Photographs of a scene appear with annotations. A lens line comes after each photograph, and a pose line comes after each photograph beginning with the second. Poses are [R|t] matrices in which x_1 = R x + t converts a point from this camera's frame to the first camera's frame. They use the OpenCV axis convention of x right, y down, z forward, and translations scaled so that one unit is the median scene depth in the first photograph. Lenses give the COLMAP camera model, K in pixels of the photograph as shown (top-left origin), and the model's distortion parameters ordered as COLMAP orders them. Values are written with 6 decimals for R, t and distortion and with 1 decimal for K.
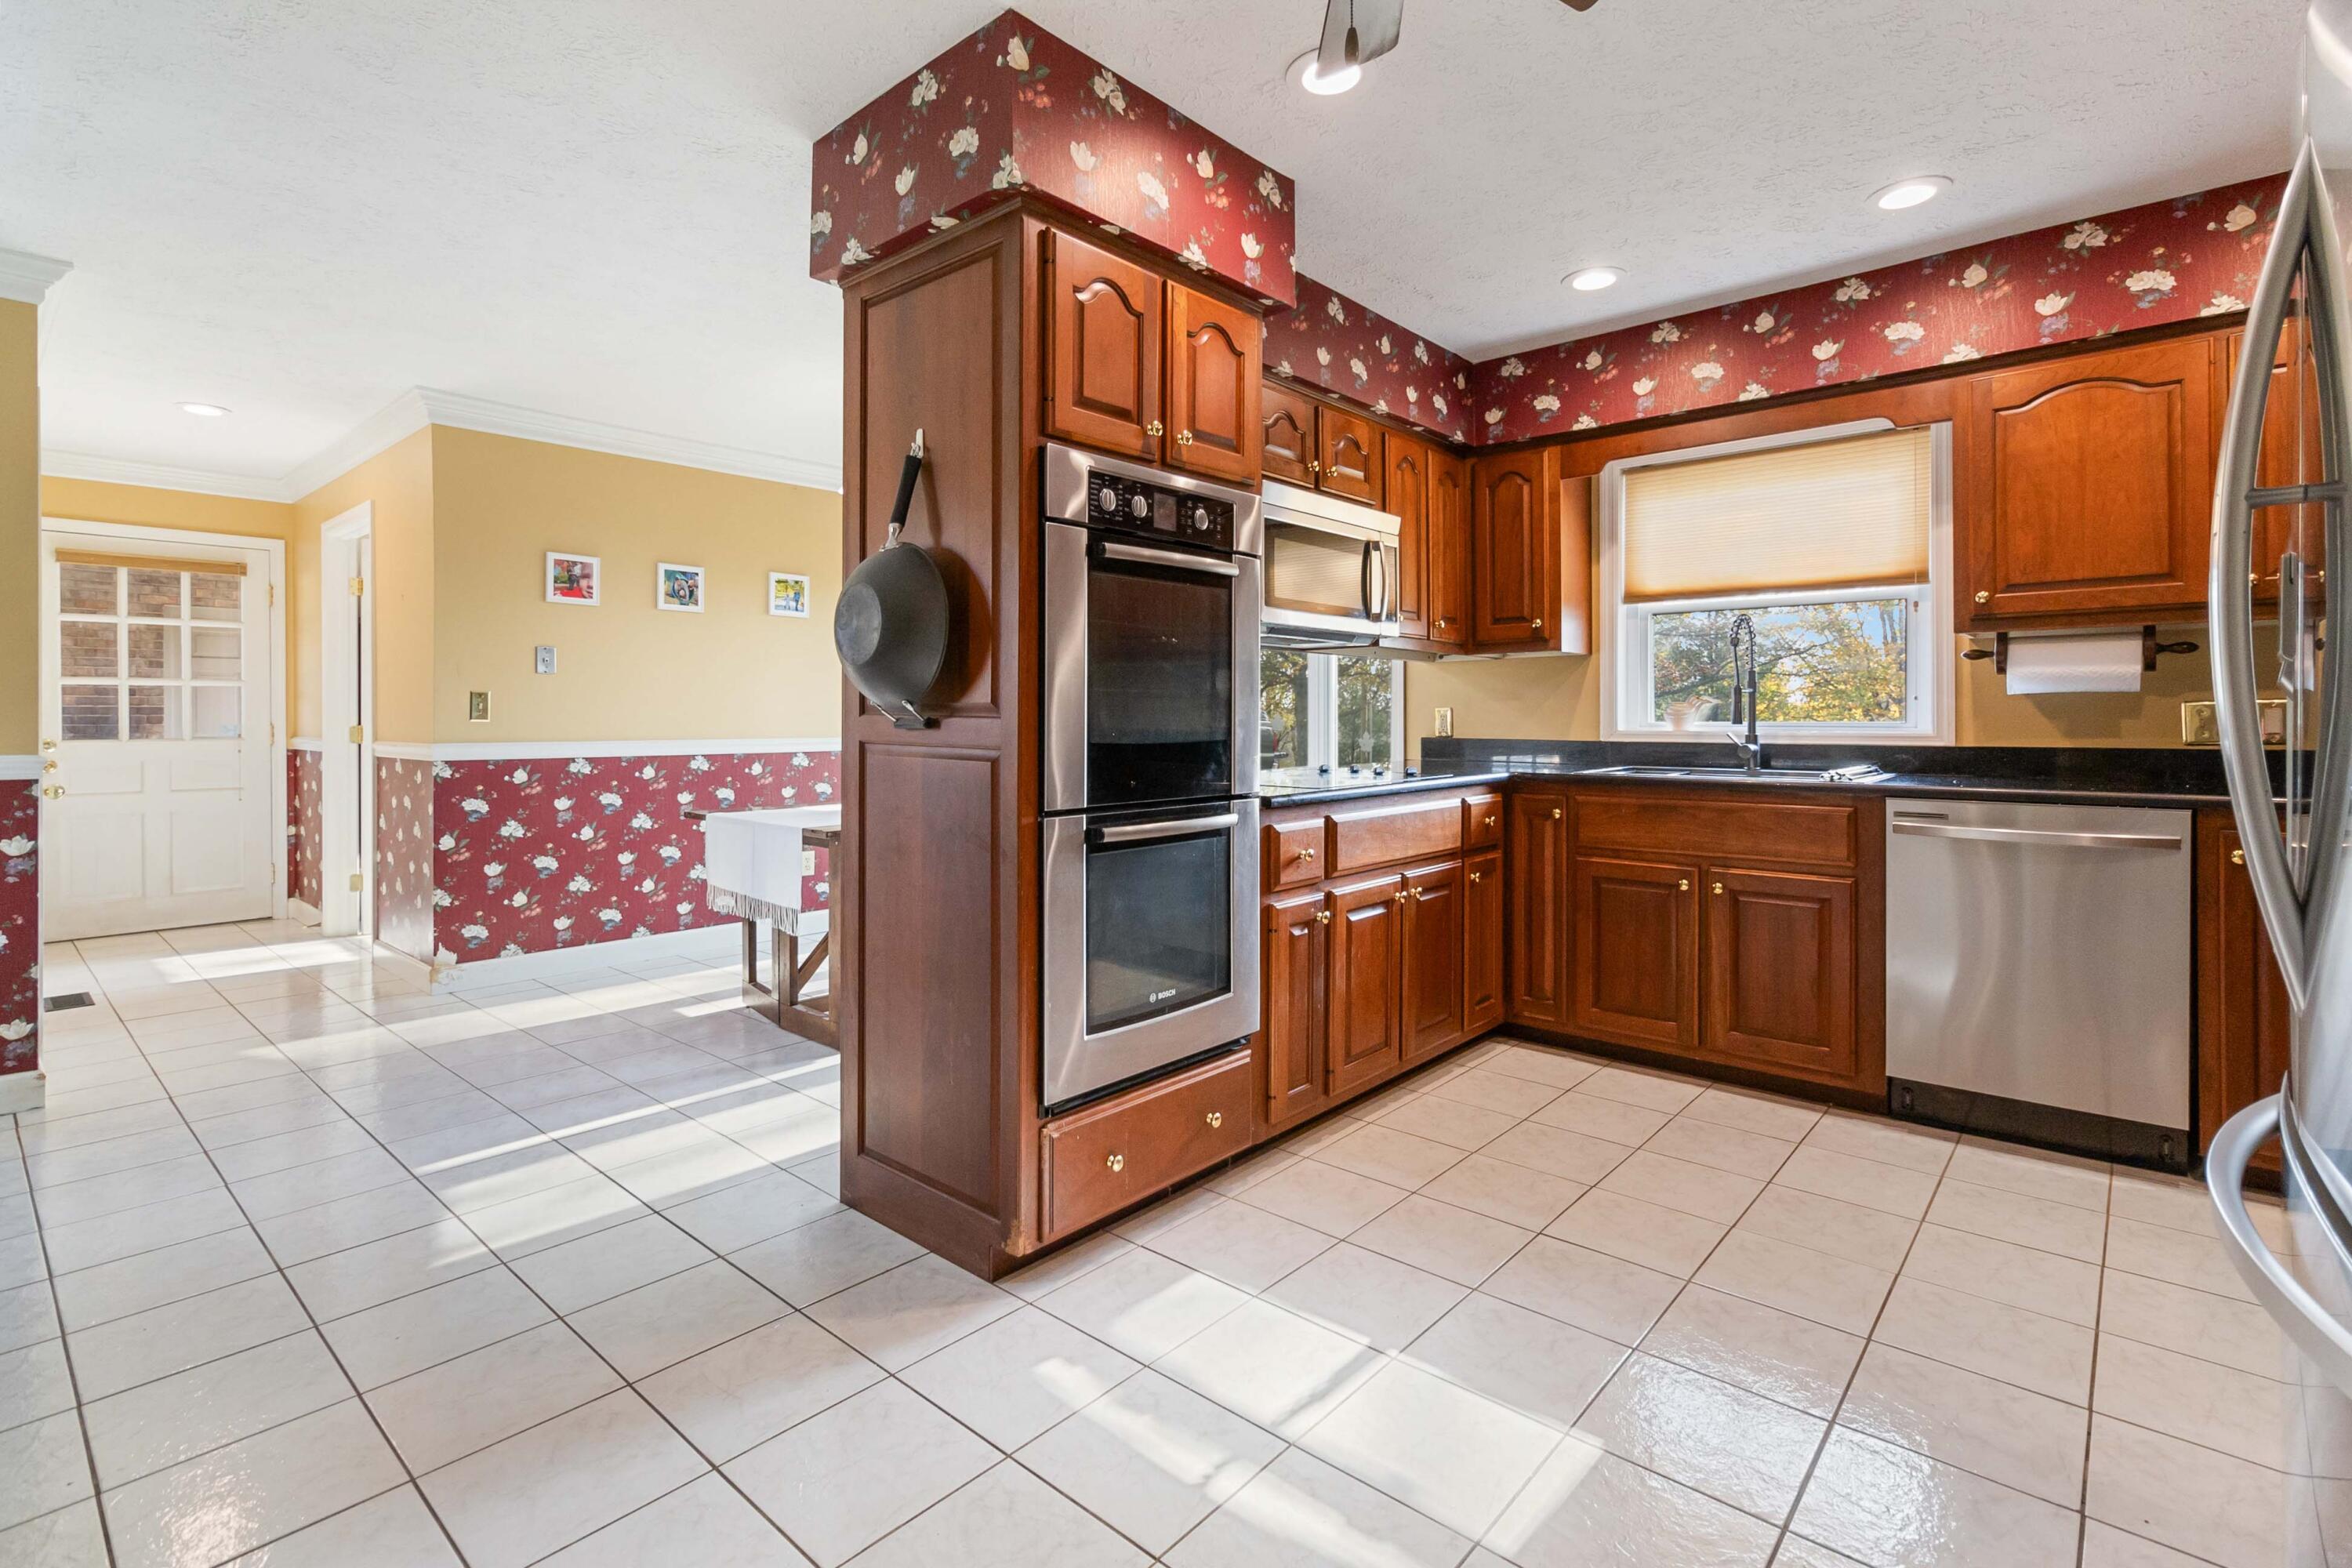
lens RADIAL K [[1104.5, 0, 1168.0], [0, 1104.5, 716.4], [0, 0, 1]] dist [0.004124, 0.000258]
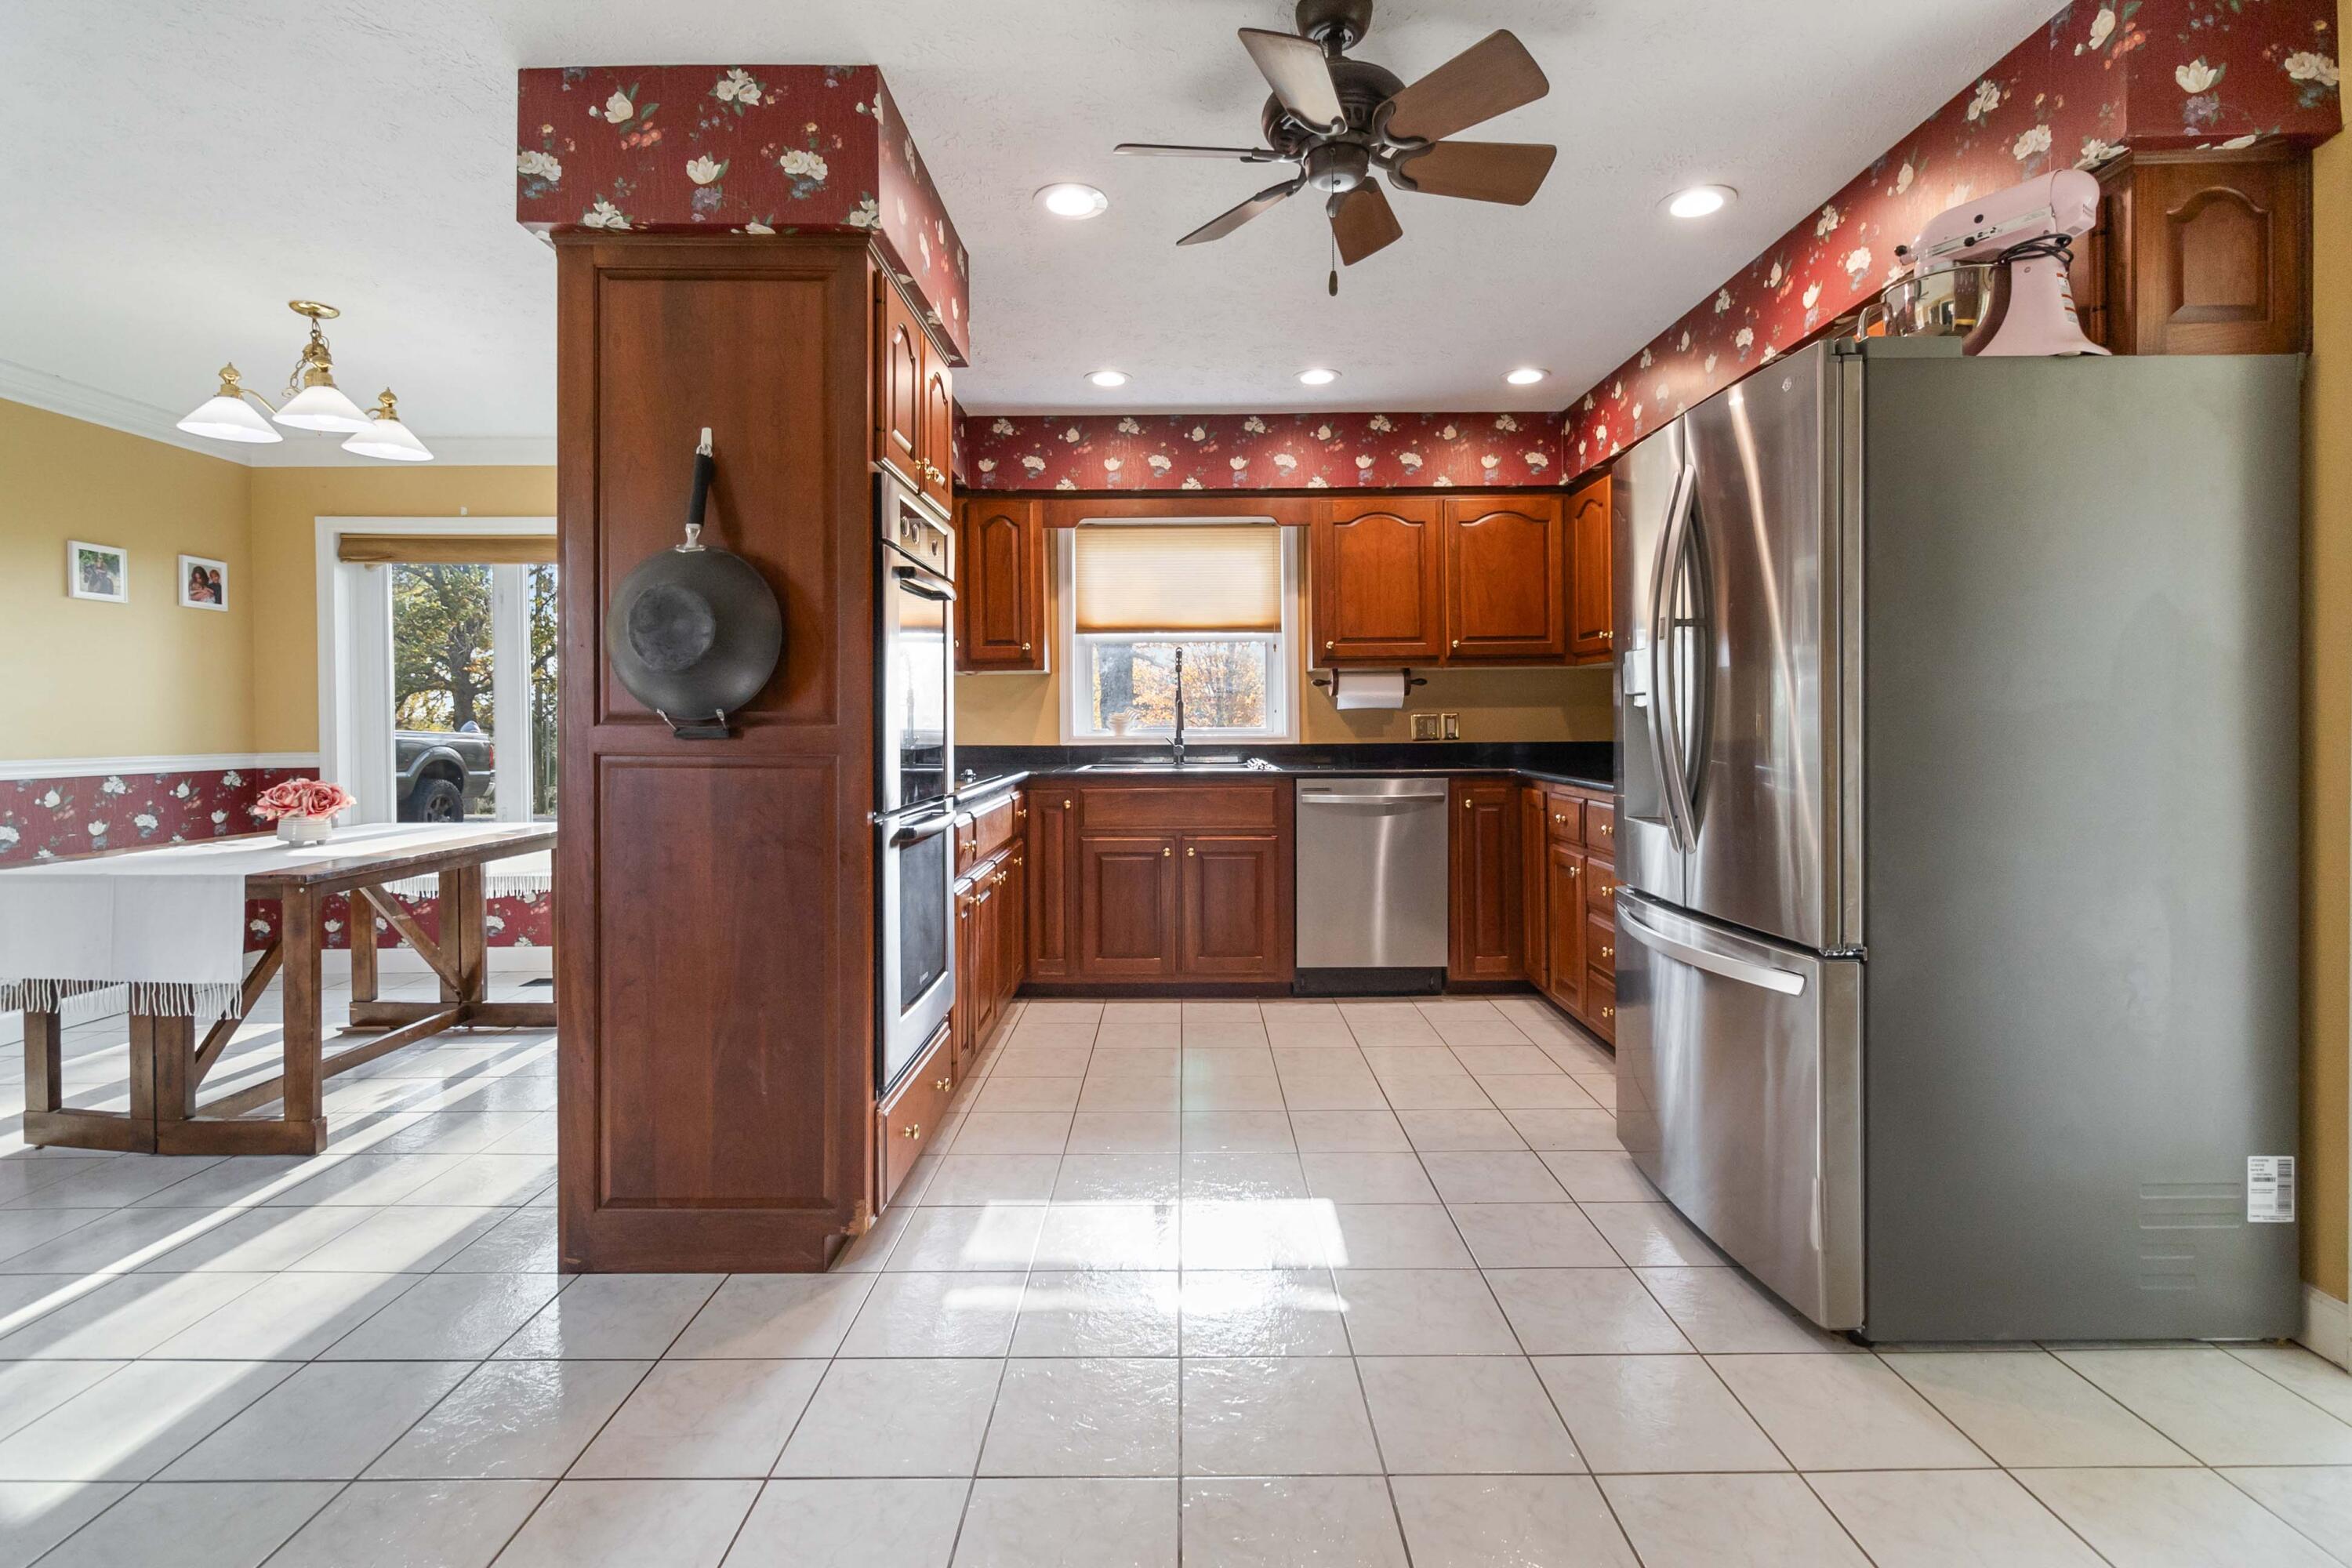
lens RADIAL K [[1103.1, 0, 1180.9], [0, 1103.1, 722.2], [0, 0, 1]] dist [-0.001060, -0.000245]
pose [[0.743511, 0.002975, 0.668717, -0.322716], [0.003908, 0.999954, -0.008793, 0.008022], [-0.668712, 0.009151, 0.743465, 0.008704]]
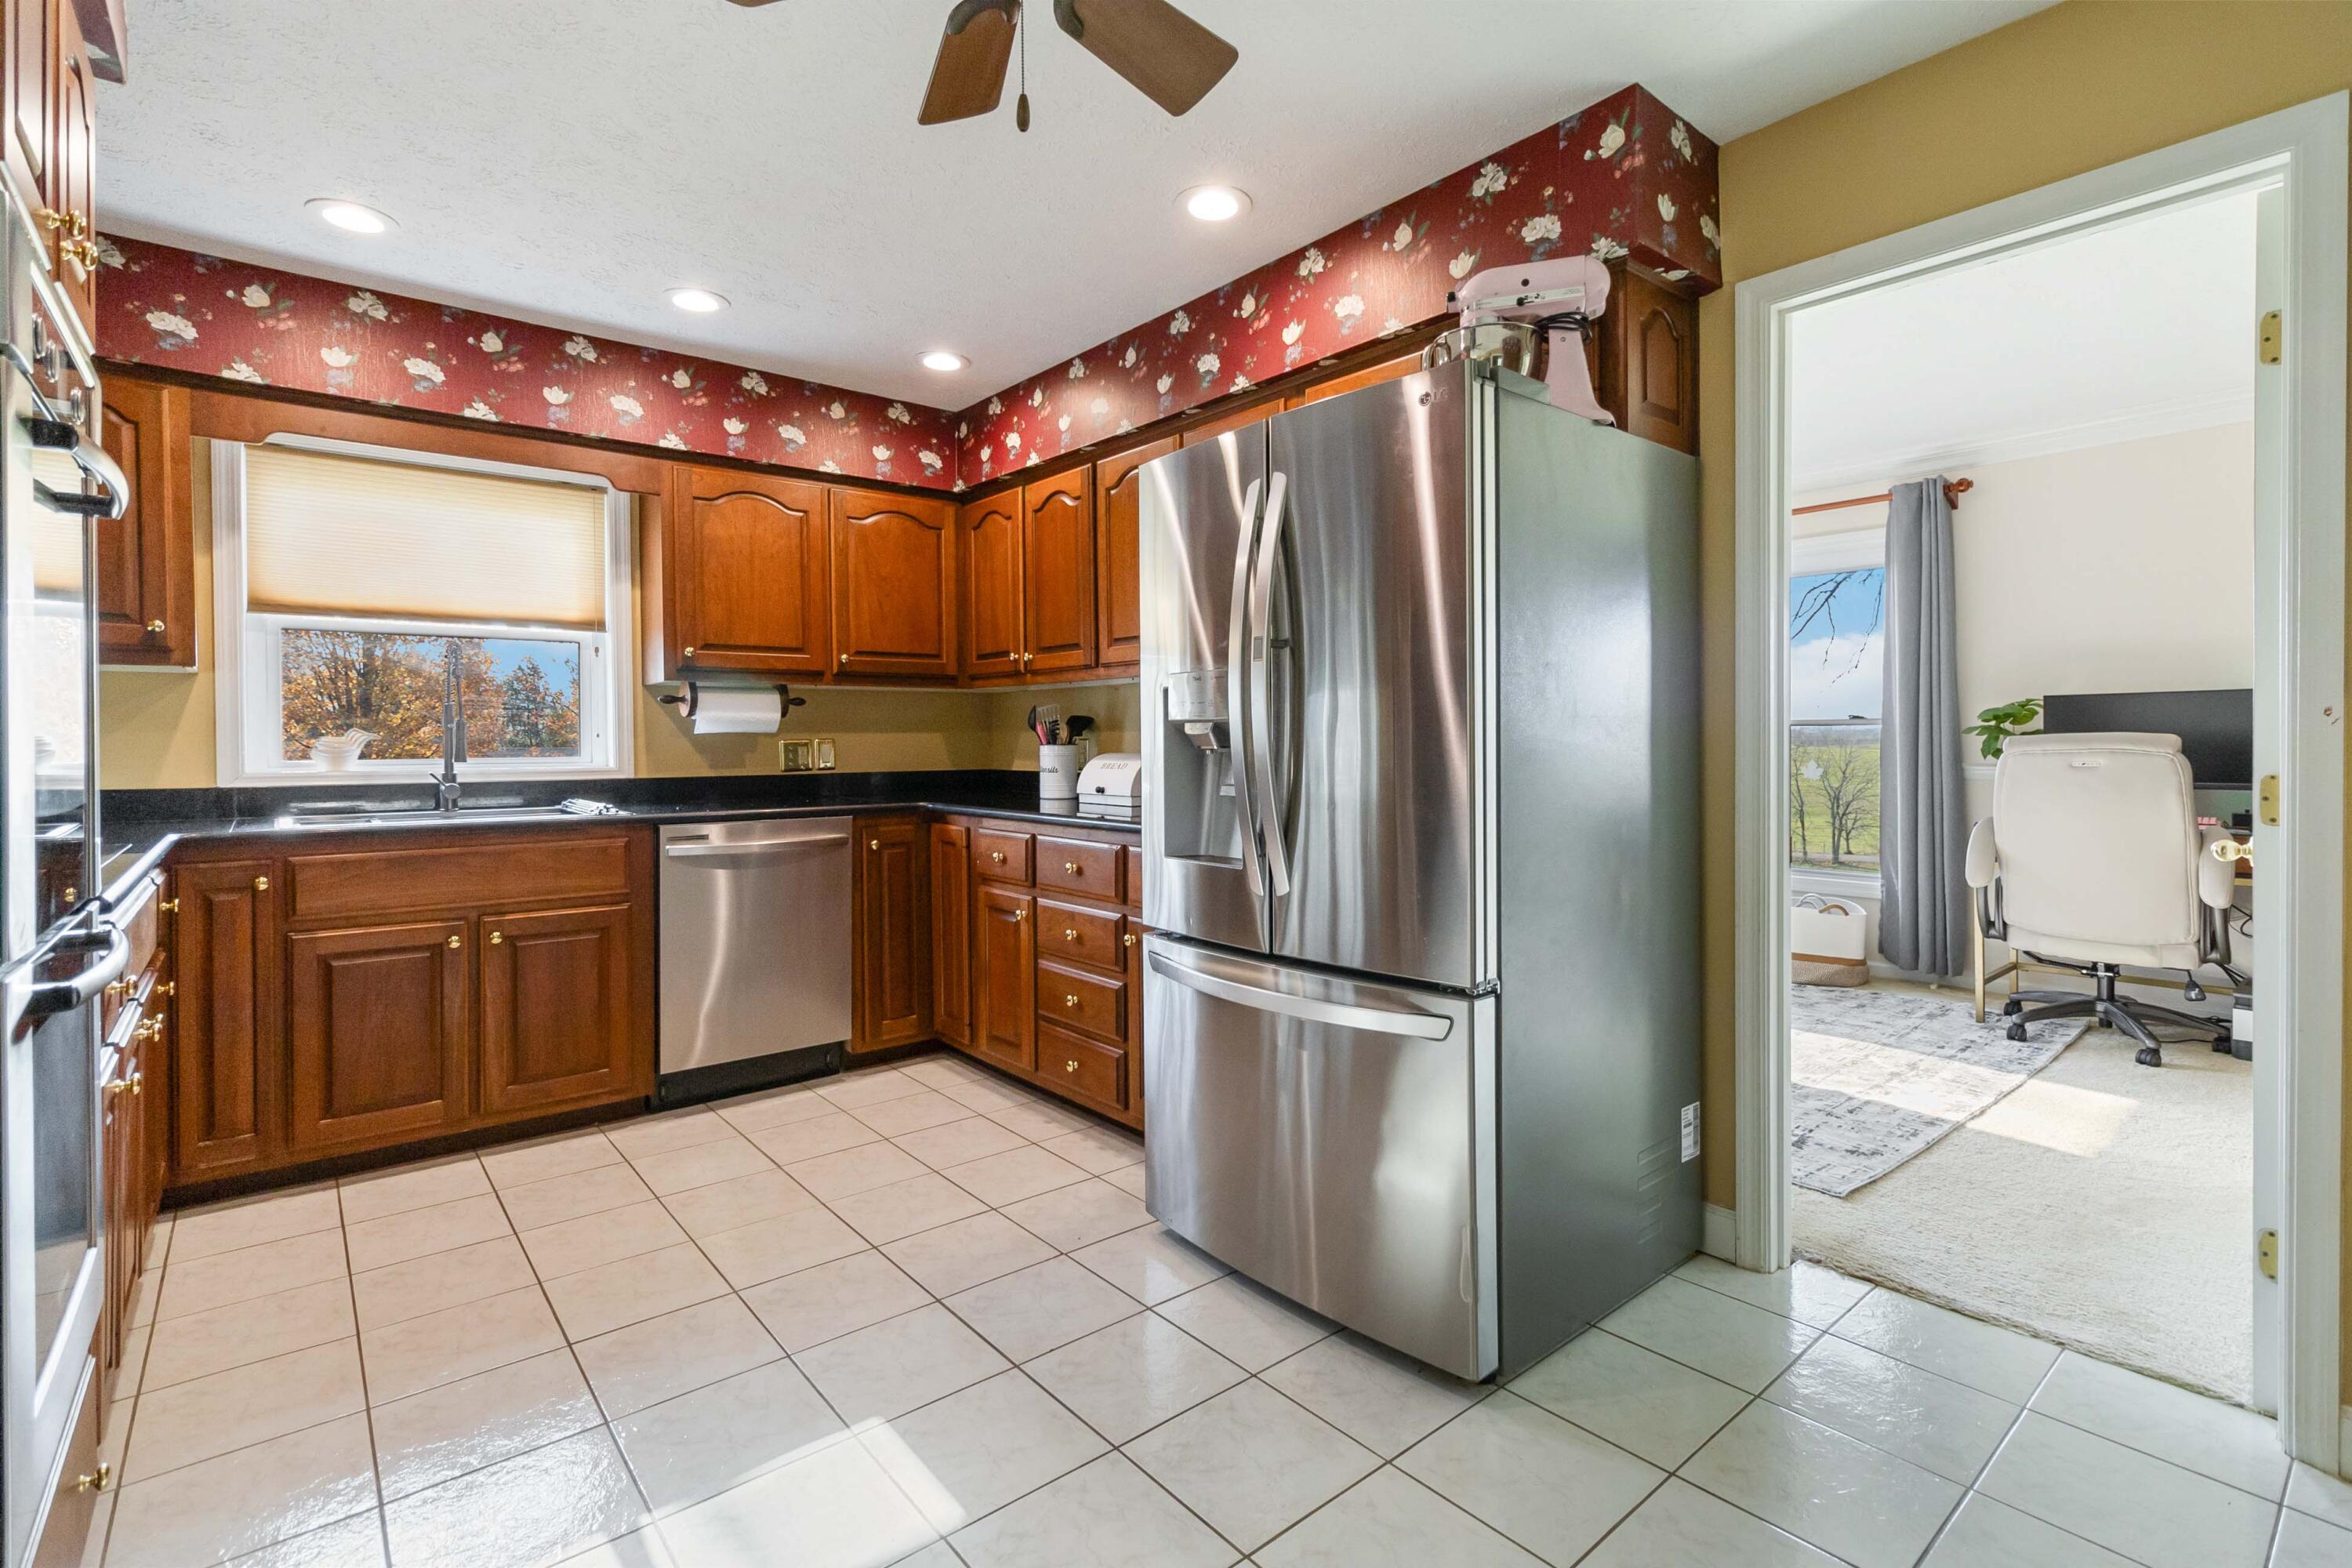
lens RADIAL K [[1086.6, 0, 1185.0], [0, 1086.6, 744.6], [0, 0, 1]] dist [-0.001783, 0.000637]
pose [[0.135581, 0.003485, 0.990760, -0.262916], [0.009042, 0.999948, -0.004755, 0.001903], [-0.990725, 0.009603, 0.135542, 0.236292]]
